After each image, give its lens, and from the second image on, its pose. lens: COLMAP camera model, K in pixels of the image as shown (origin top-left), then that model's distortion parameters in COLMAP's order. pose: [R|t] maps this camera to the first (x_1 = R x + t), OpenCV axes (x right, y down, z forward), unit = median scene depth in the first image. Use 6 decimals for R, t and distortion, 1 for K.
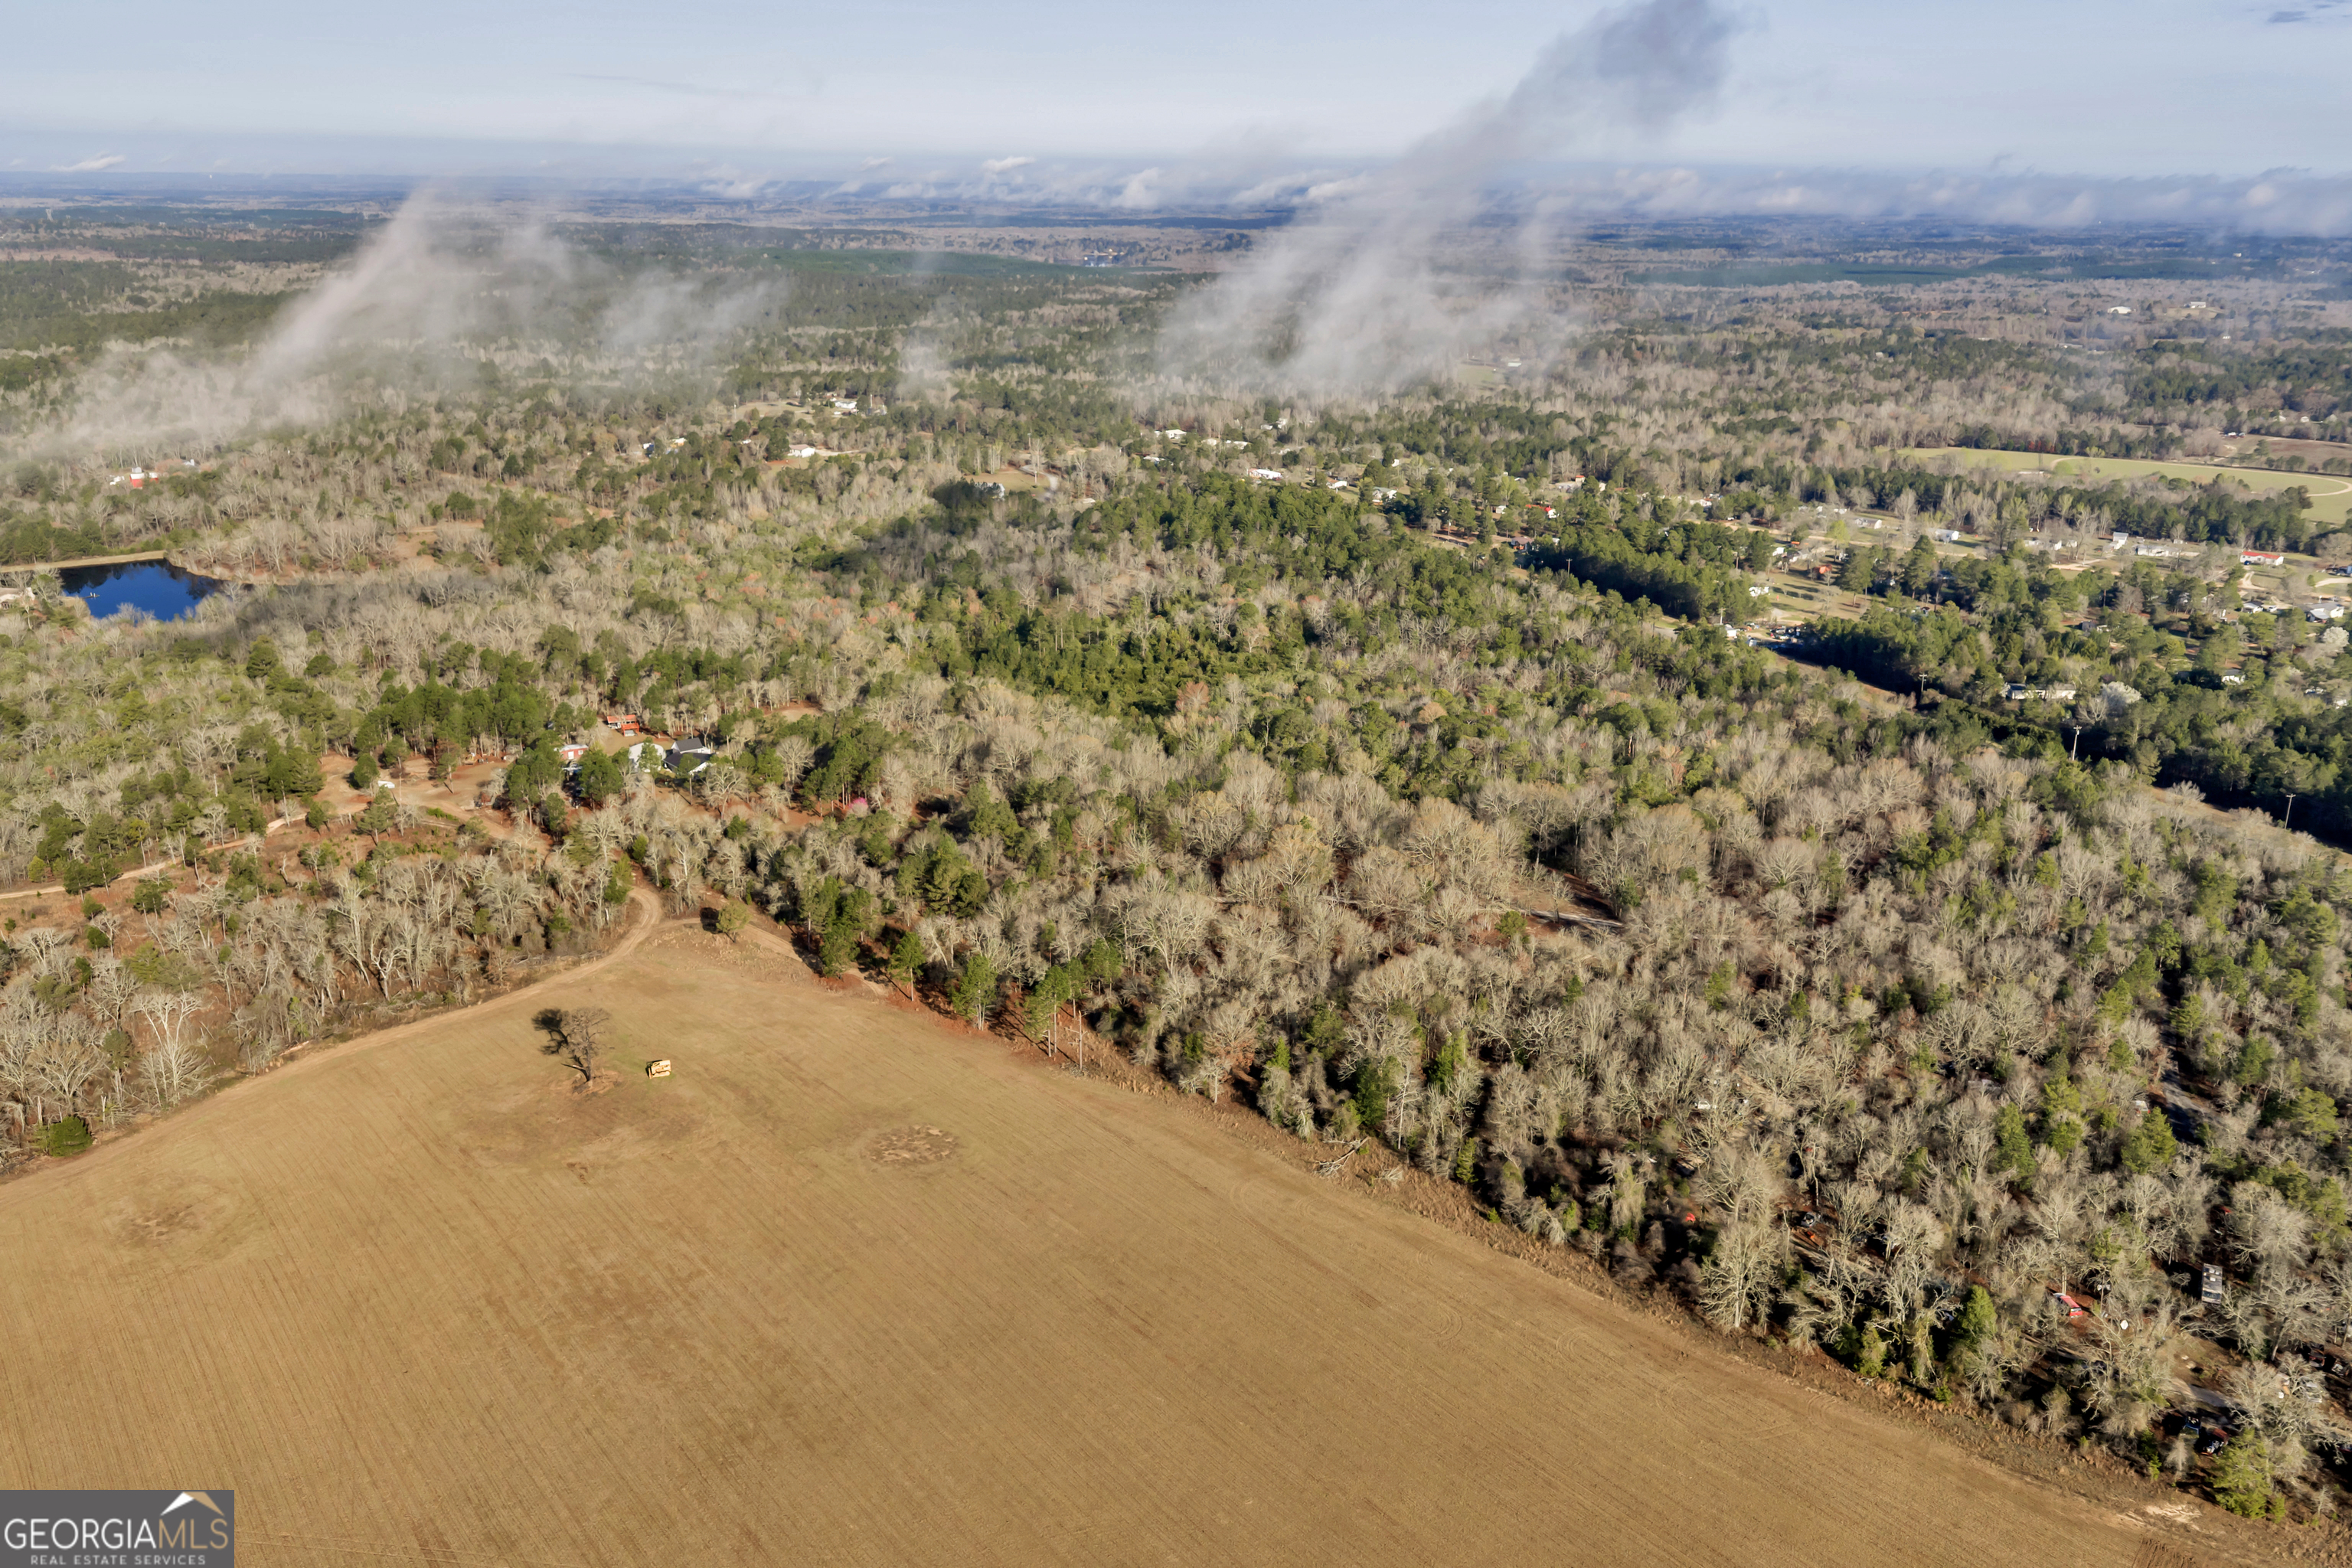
lens RADIAL K [[1937.5, 0, 1176.0], [0, 1937.5, 784.0], [0, 0, 1]] dist [0.006628, -0.011320]
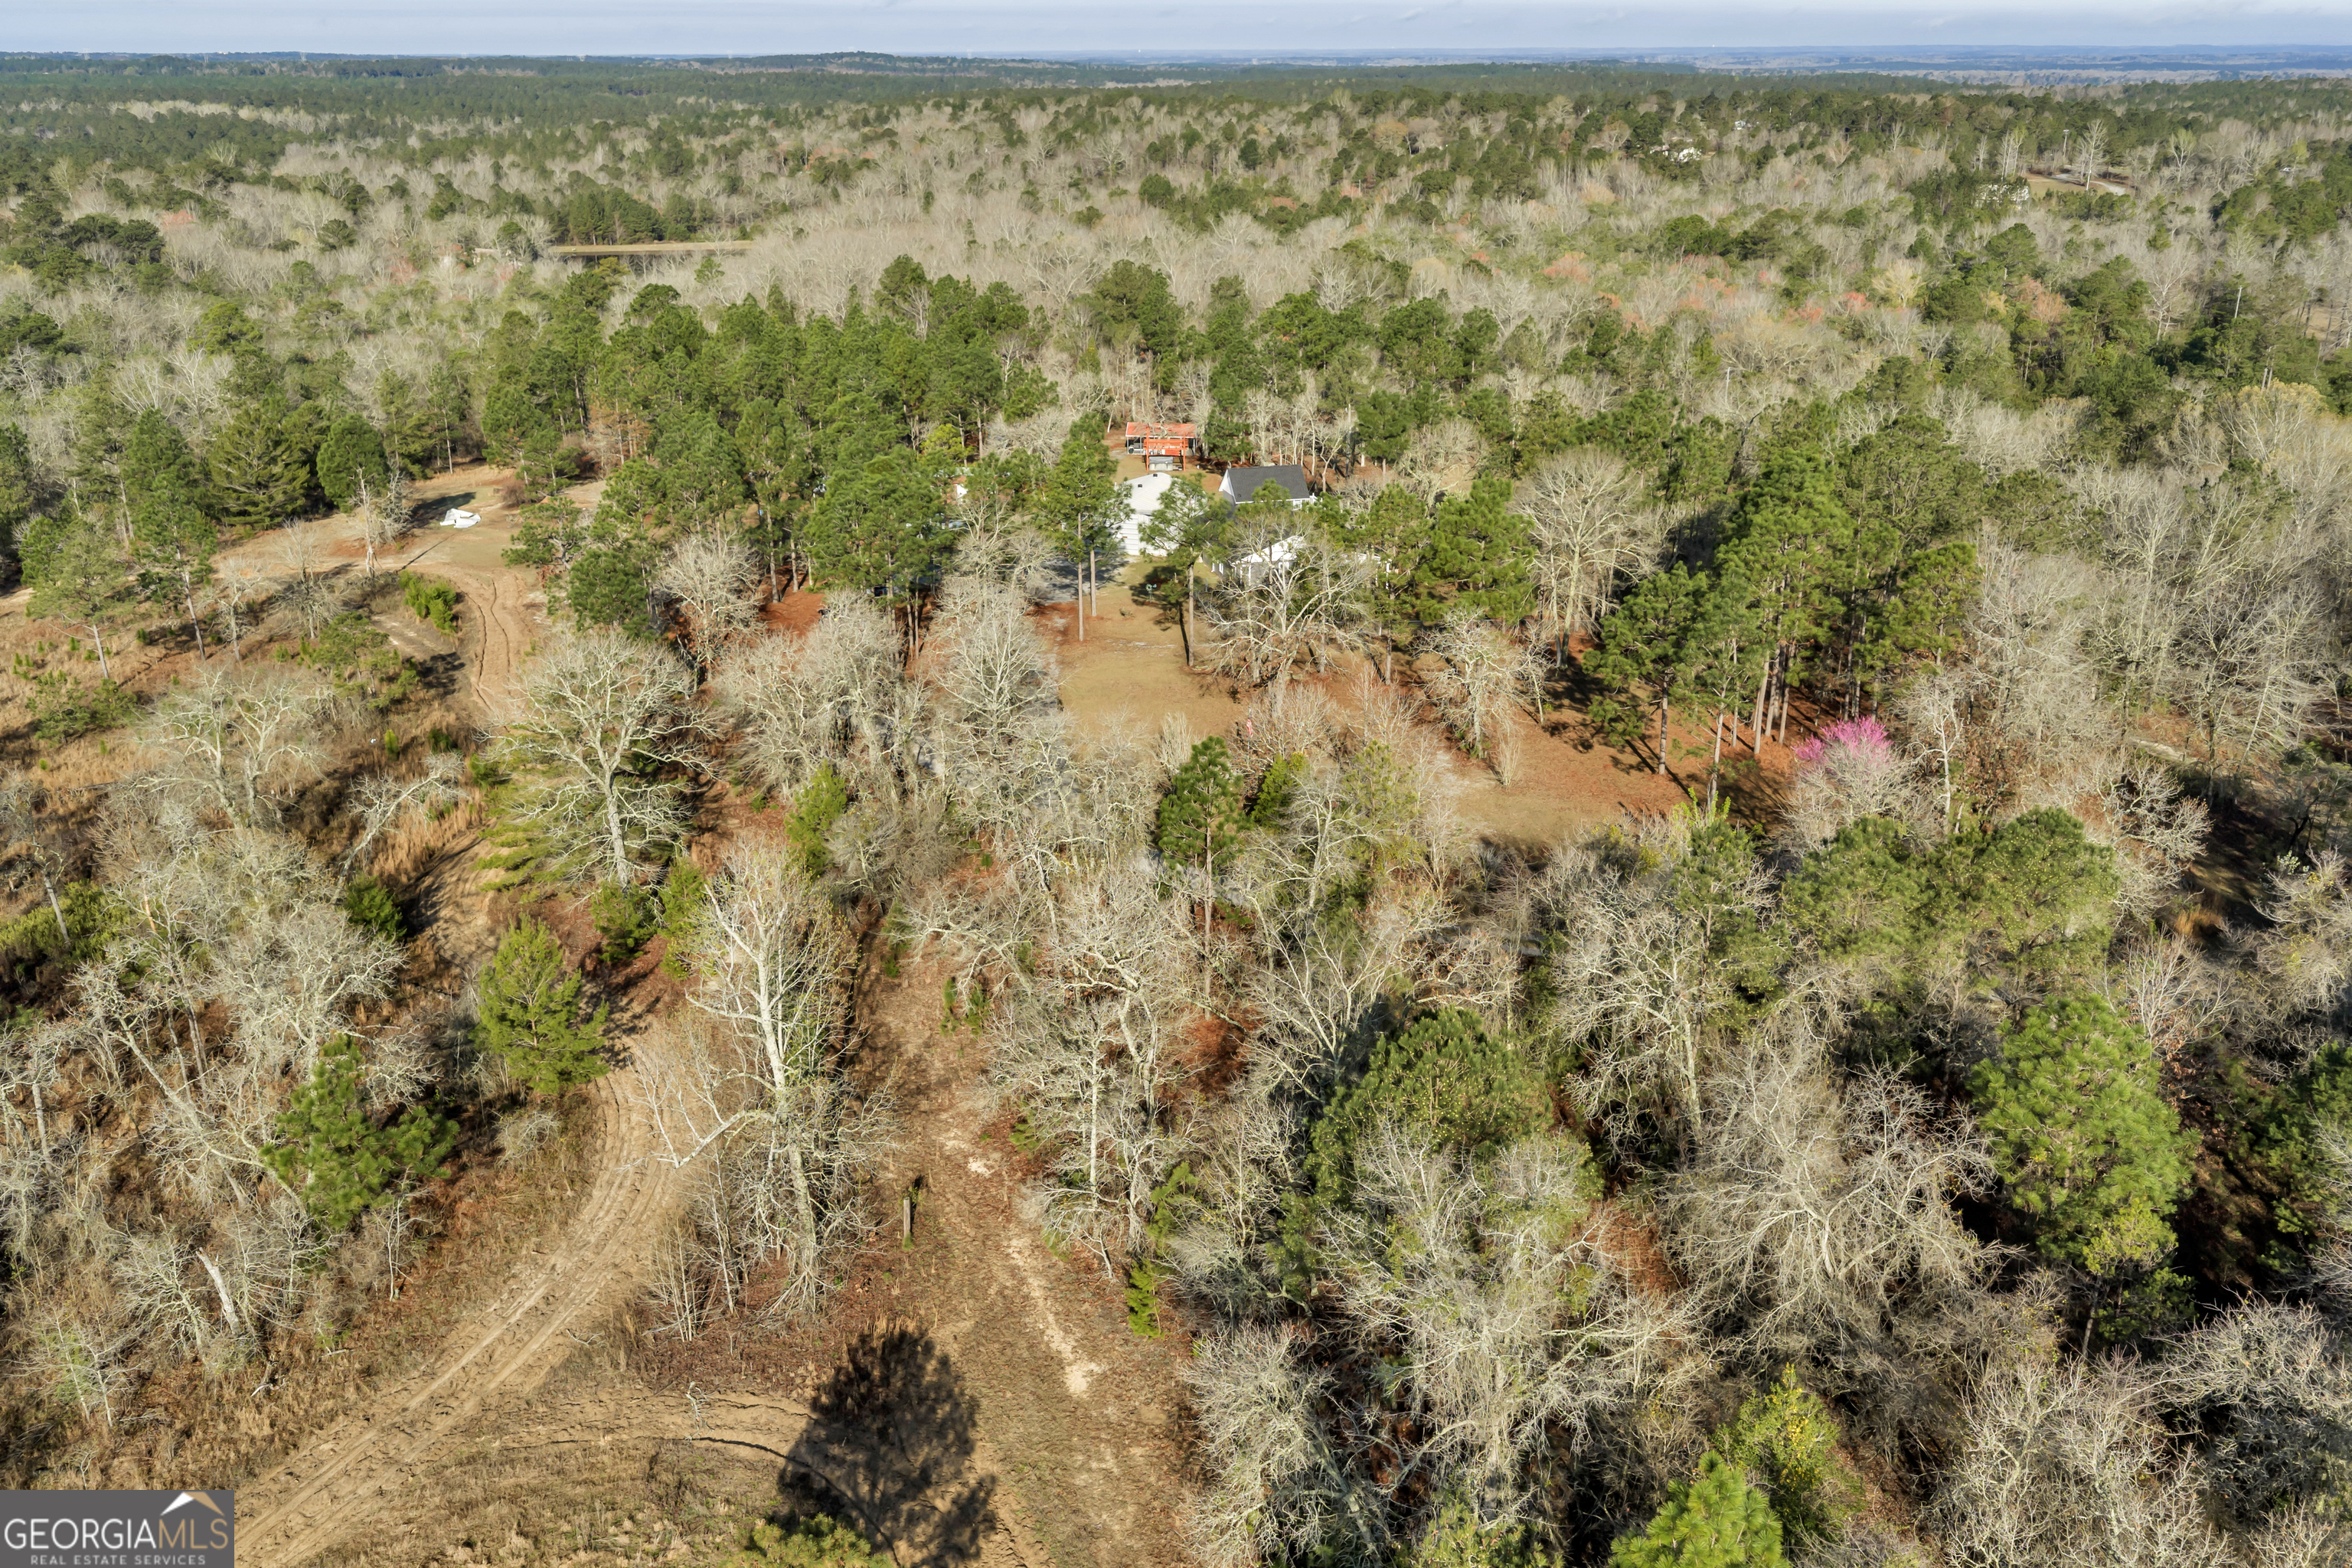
lens RADIAL K [[1937.5, 0, 1176.0], [0, 1937.5, 784.0], [0, 0, 1]] dist [0.006628, -0.011320]
pose [[0.909184, 0.130956, -0.395265, -0.138078], [-0.107354, 0.990887, 0.081358, 0.004905], [0.402317, -0.031536, 0.914957, 0.729151]]
